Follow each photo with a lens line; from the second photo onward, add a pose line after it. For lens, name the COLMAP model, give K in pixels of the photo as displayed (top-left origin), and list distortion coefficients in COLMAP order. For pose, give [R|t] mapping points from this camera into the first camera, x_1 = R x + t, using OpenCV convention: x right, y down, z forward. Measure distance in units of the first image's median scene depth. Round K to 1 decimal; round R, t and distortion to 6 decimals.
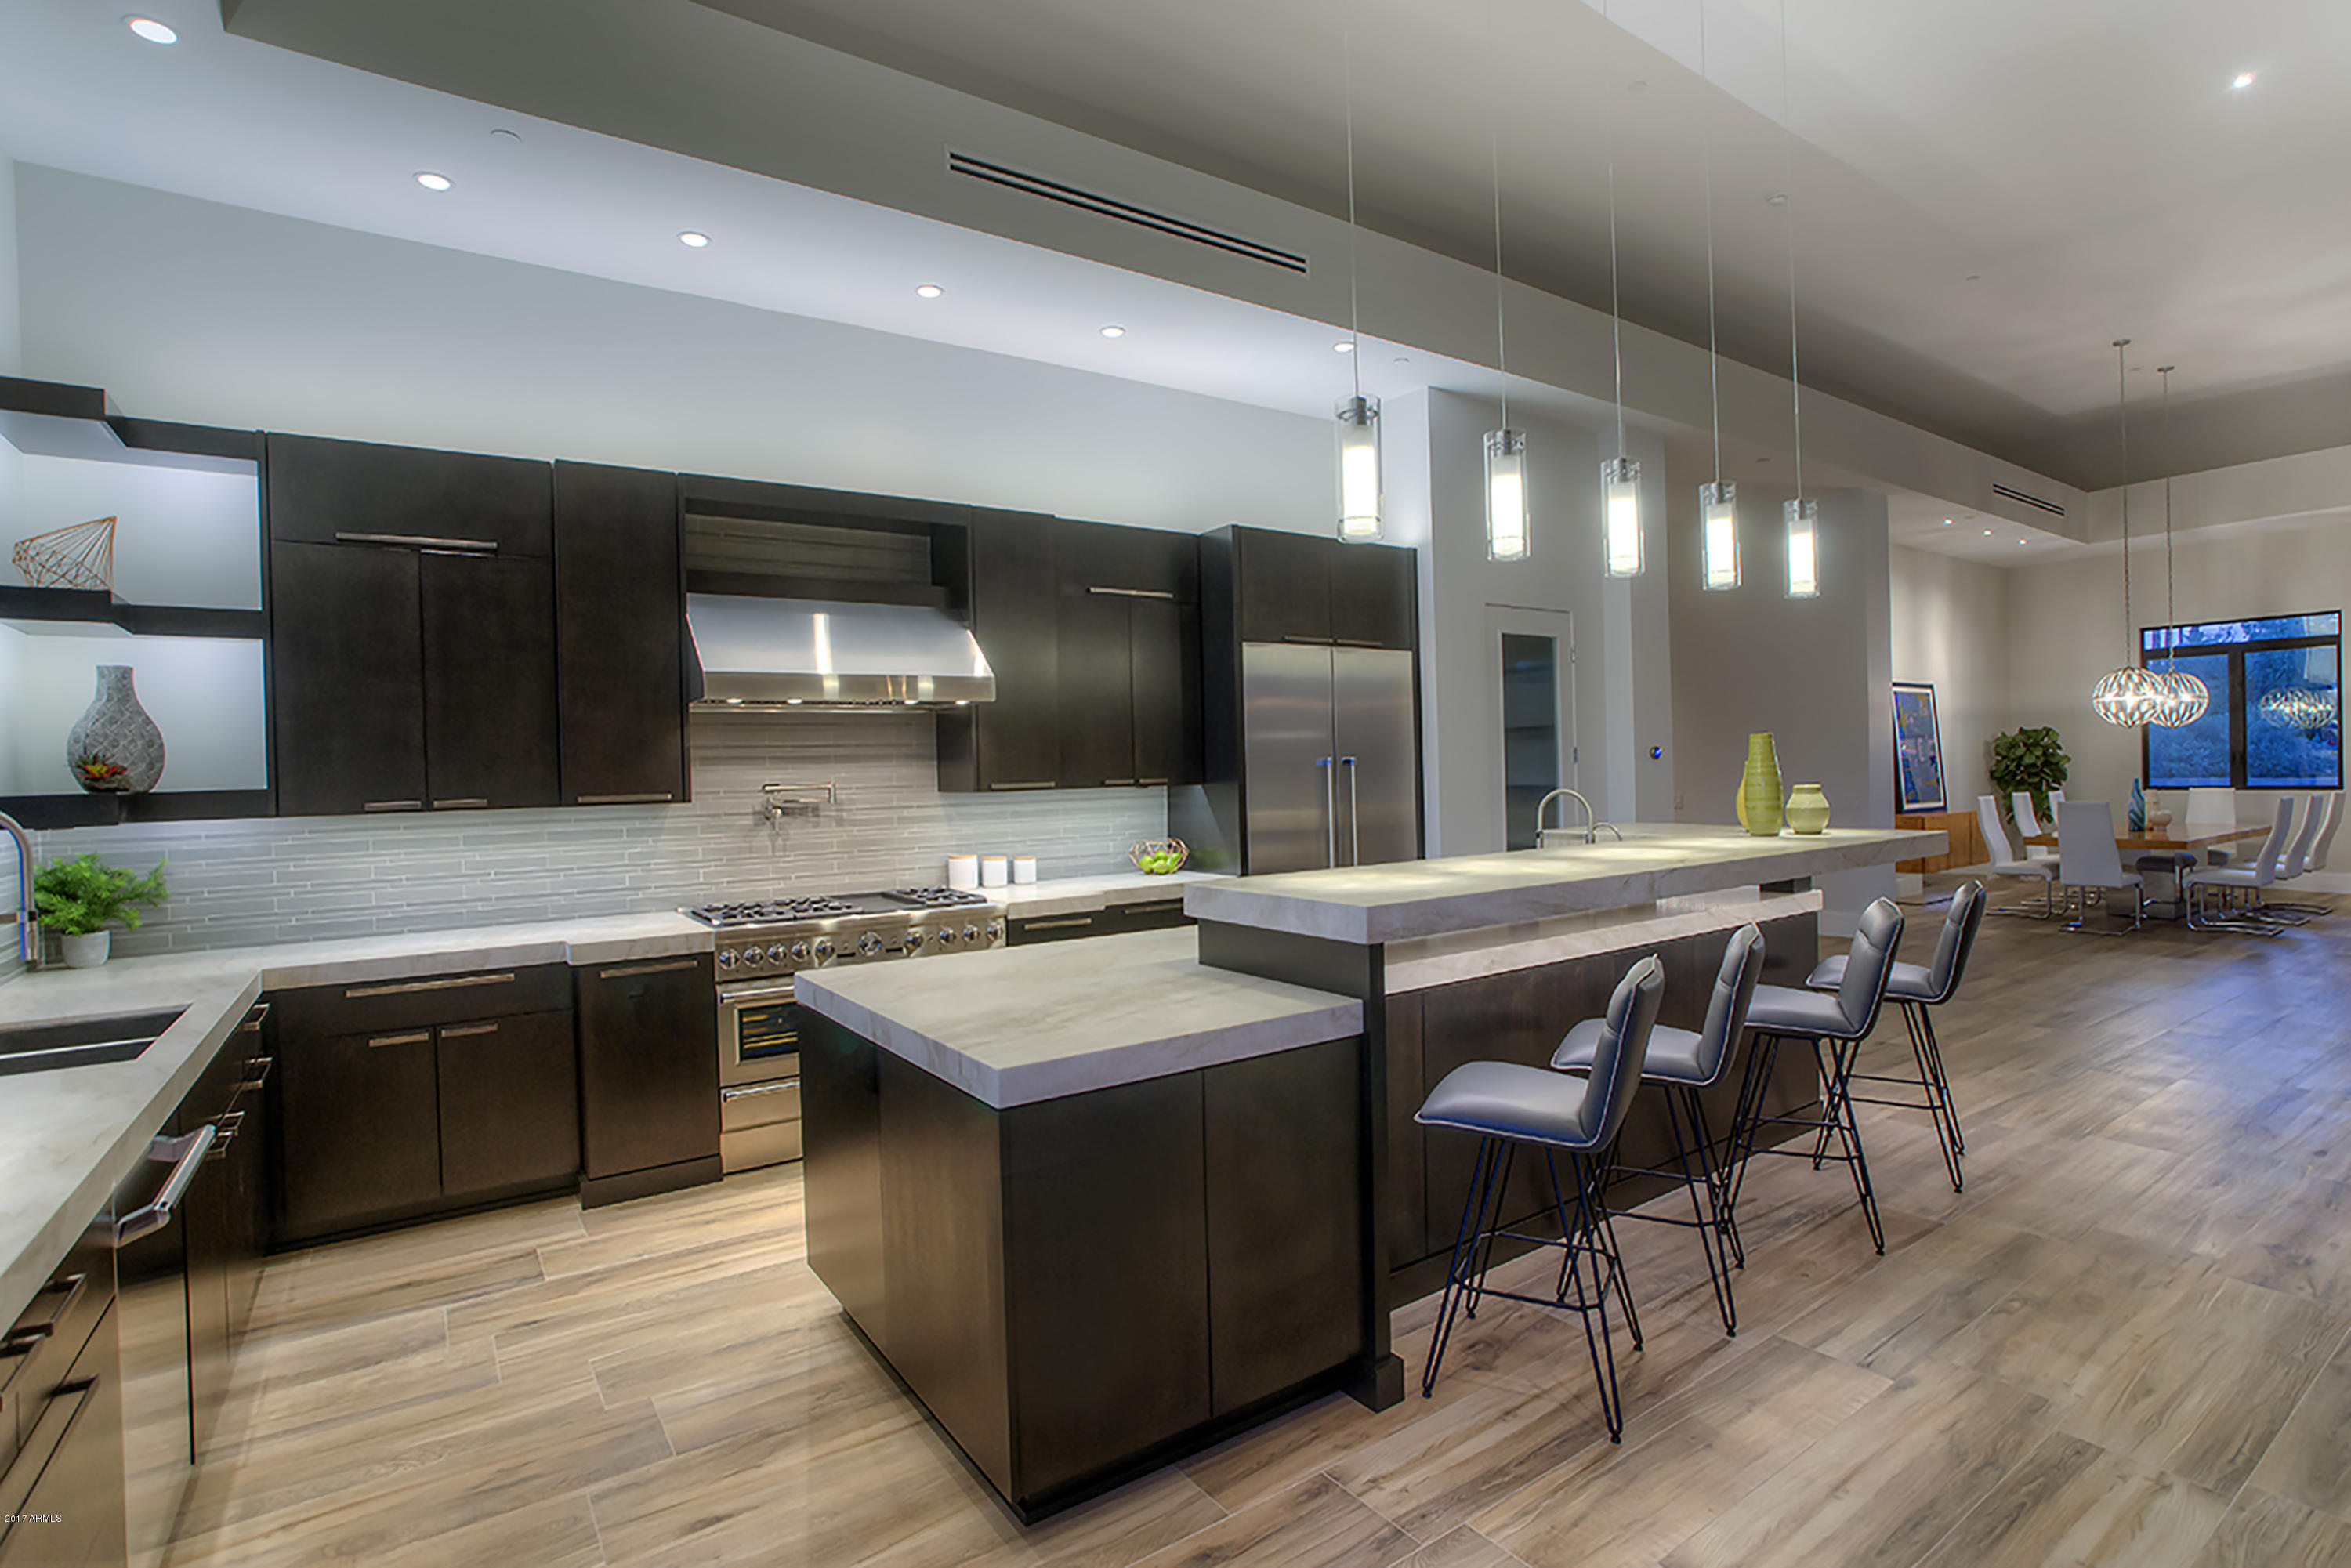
lens RADIAL K [[1152.8, 0, 1161.5], [0, 1152.8, 770.7], [0, 0, 1]] dist [-0.022416, 0.002769]
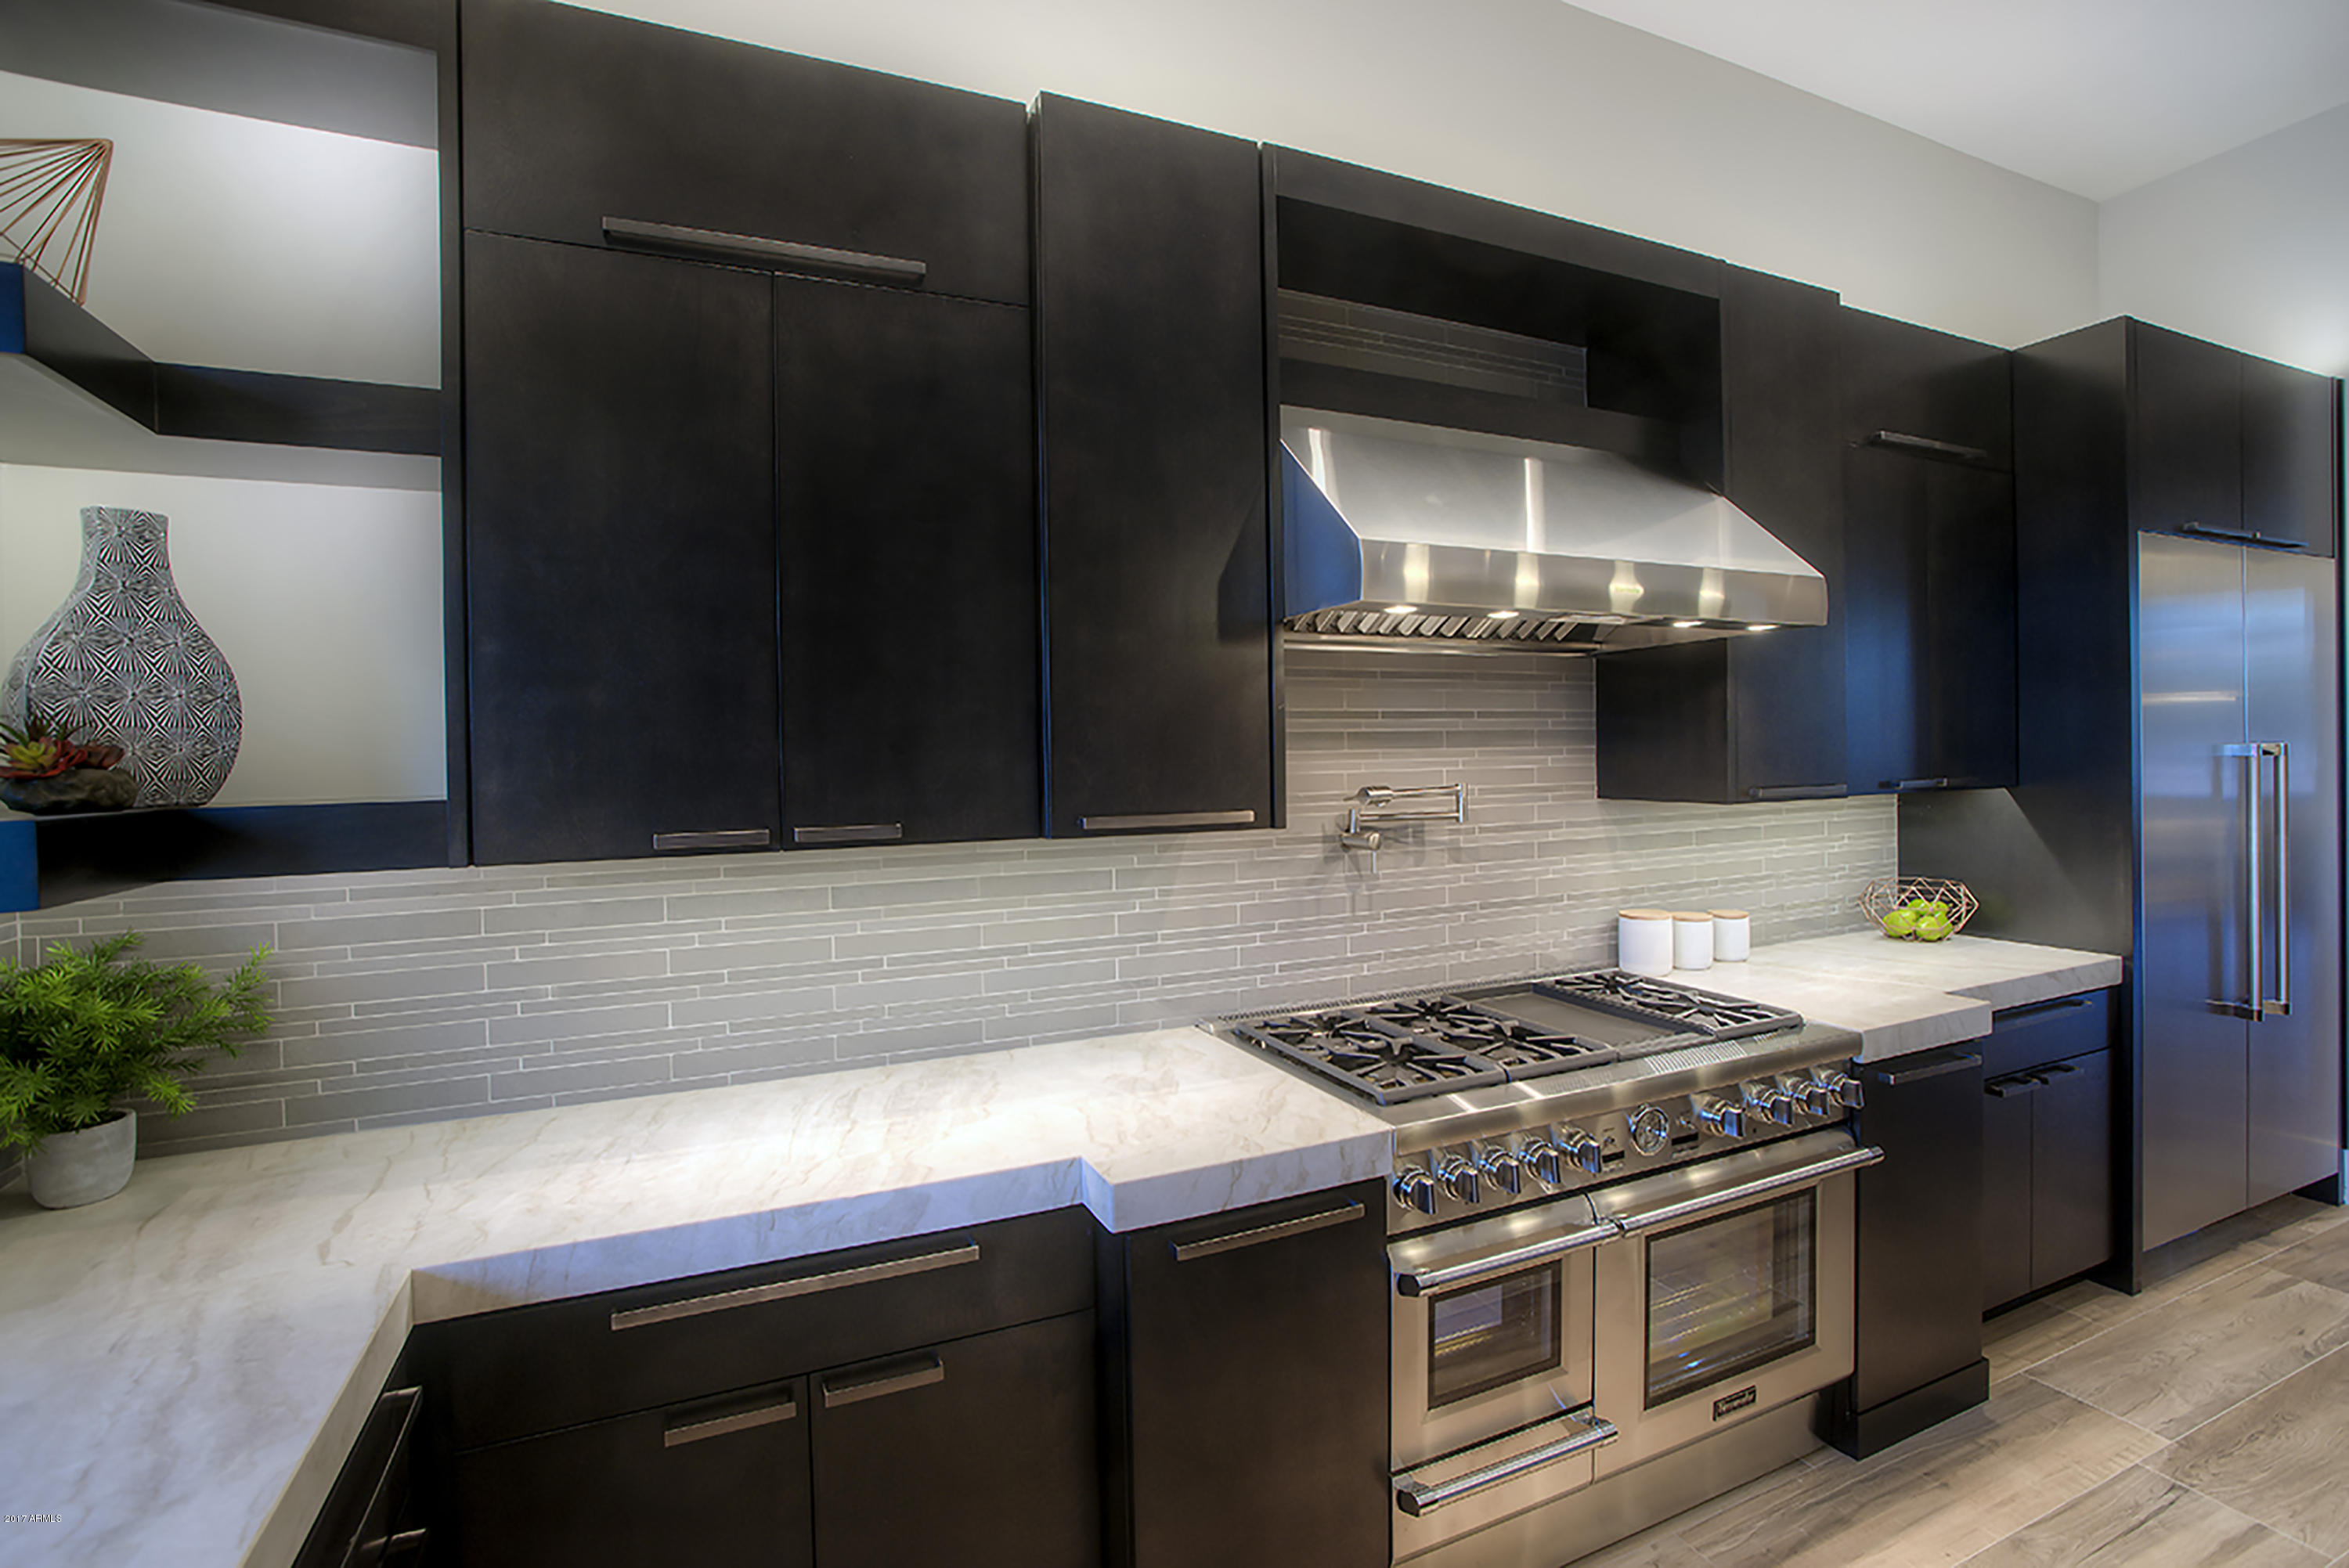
lens RADIAL K [[1098.9, 0, 1195.9], [0, 1098.9, 766.4], [0, 0, 1]] dist [-0.046873, 0.017162]
pose [[0.984611, 0.008701, -0.174544, -0.393893], [-0.006840, 0.999913, 0.011264, -0.002587], [0.174627, -0.009897, 0.984585, 0.585777]]
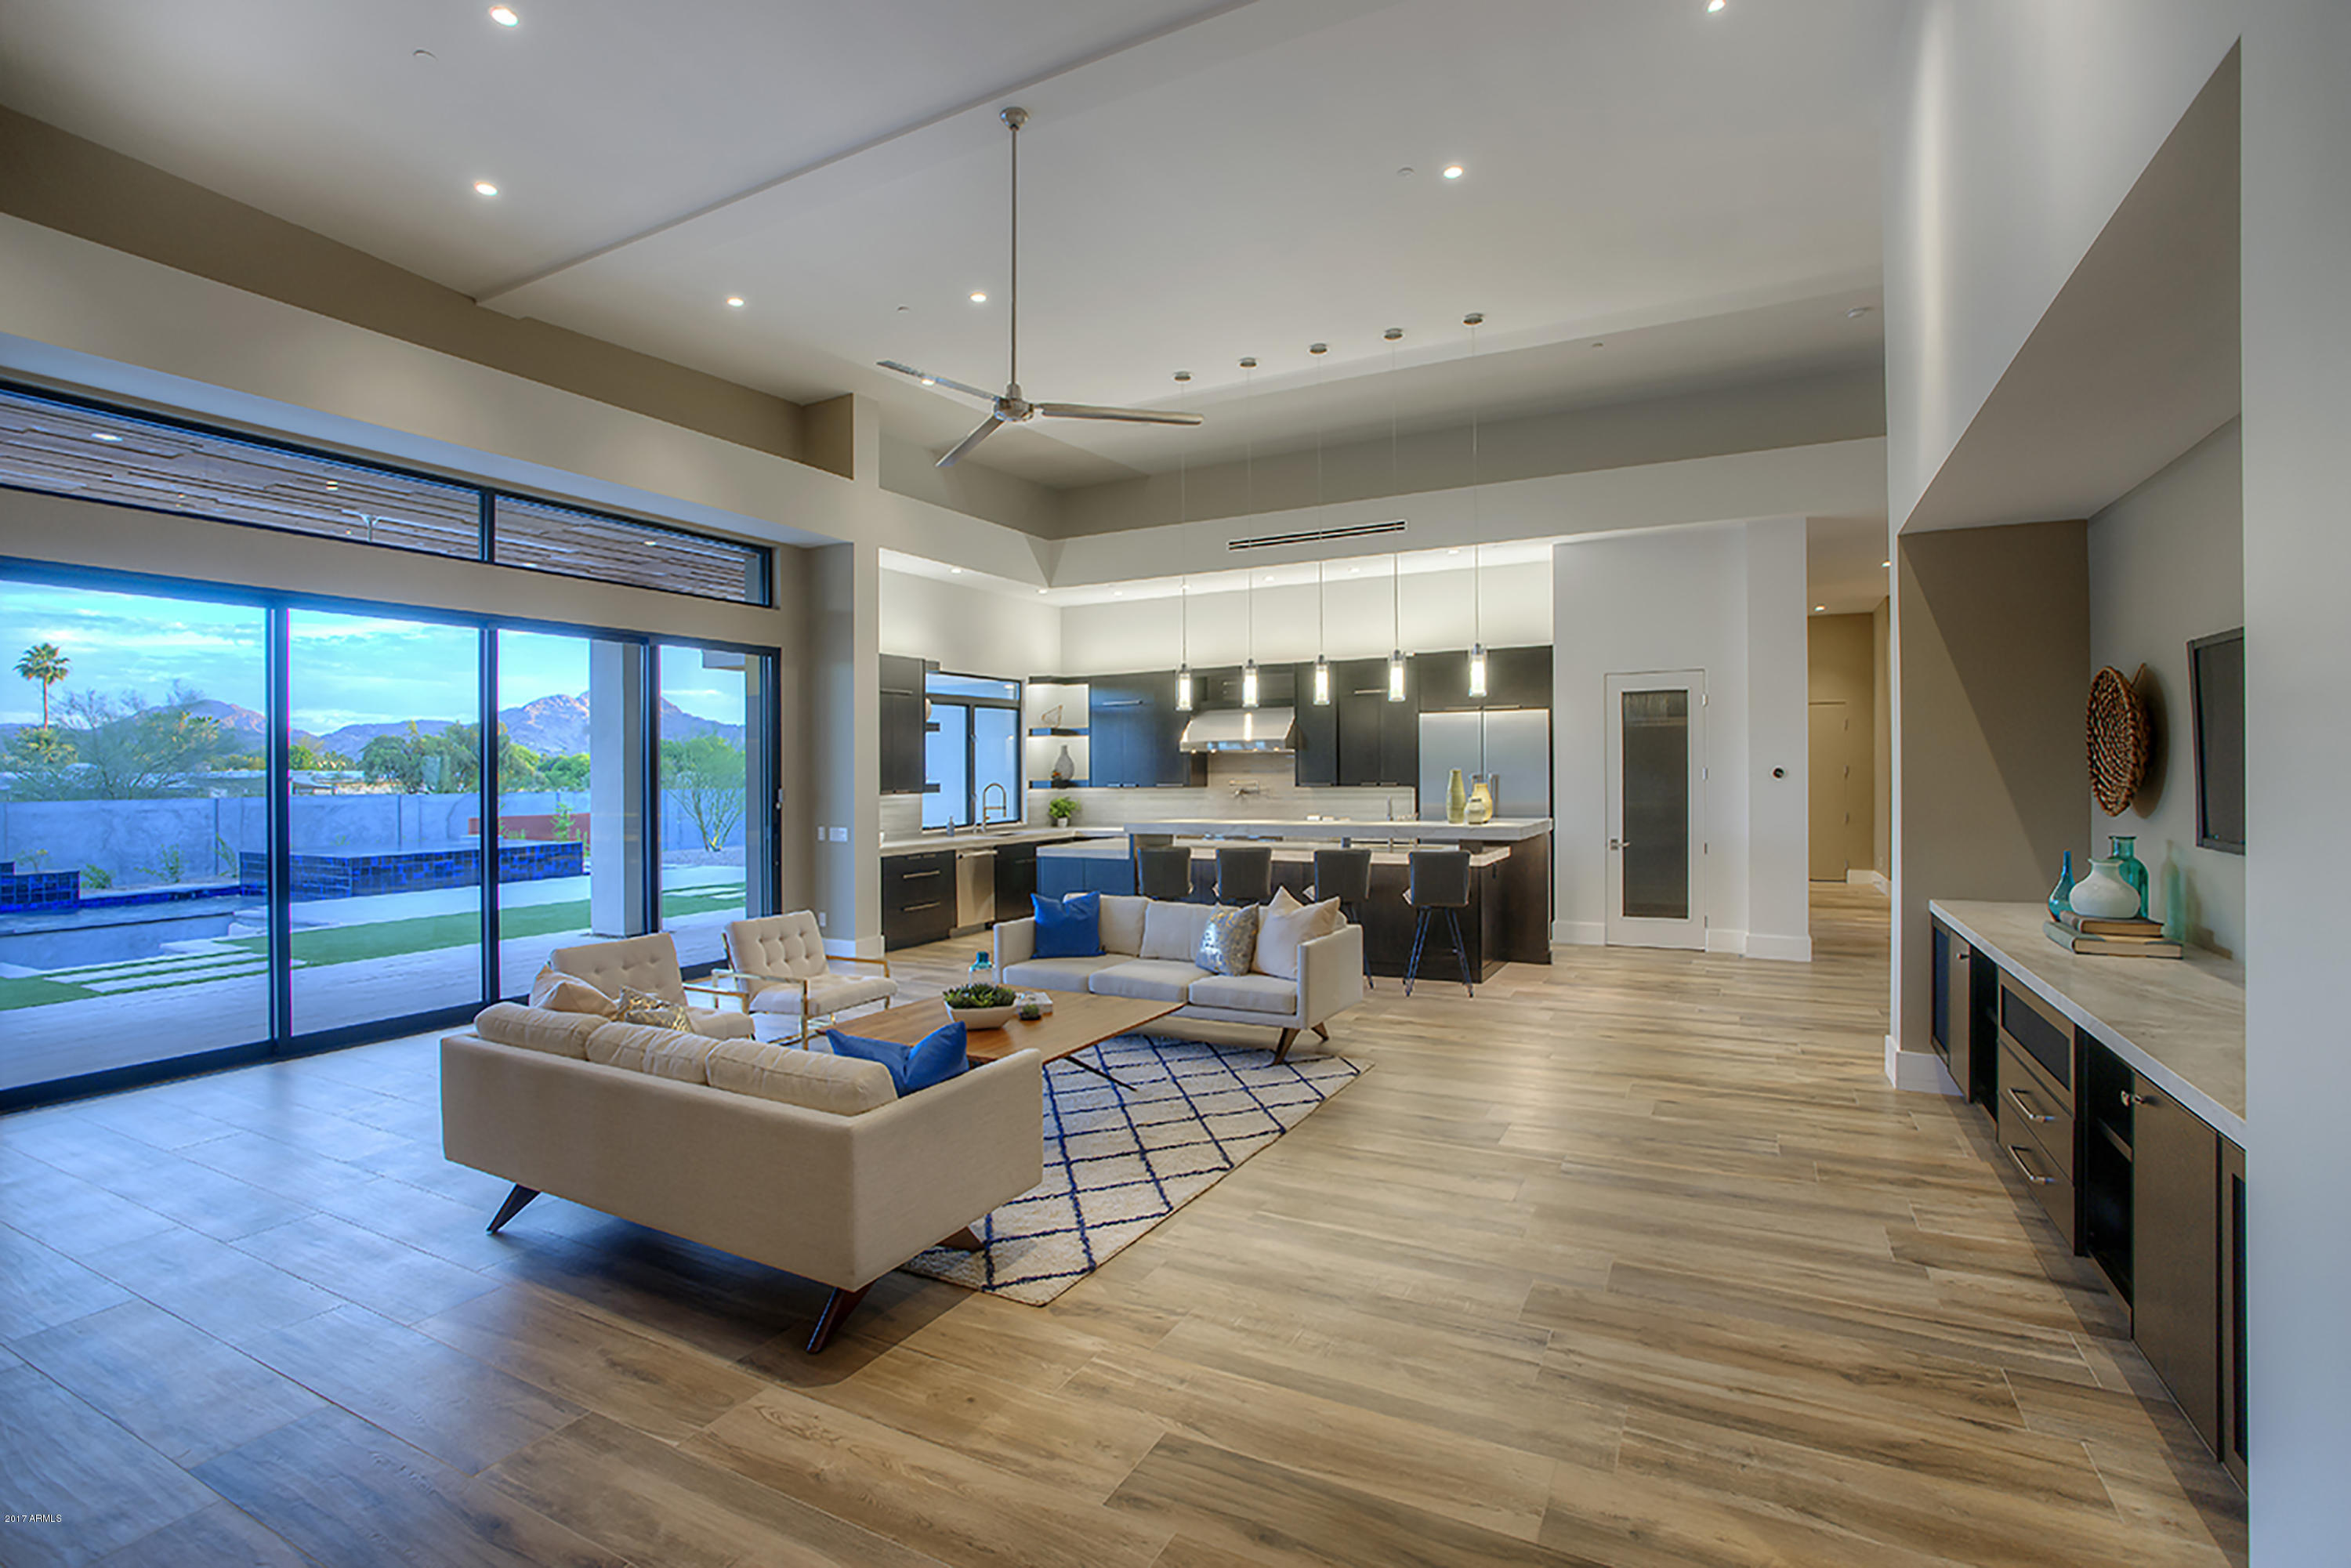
lens RADIAL K [[1099.9, 0, 1145.1], [0, 1099.9, 784.6], [0, 0, 1]] dist [-0.046873, 0.017162]
pose [[0.466213, 0.029083, -0.884194, 1.991506], [-0.002006, 0.999492, 0.031817, -0.066415], [0.884670, -0.013060, 0.466035, -0.350120]]
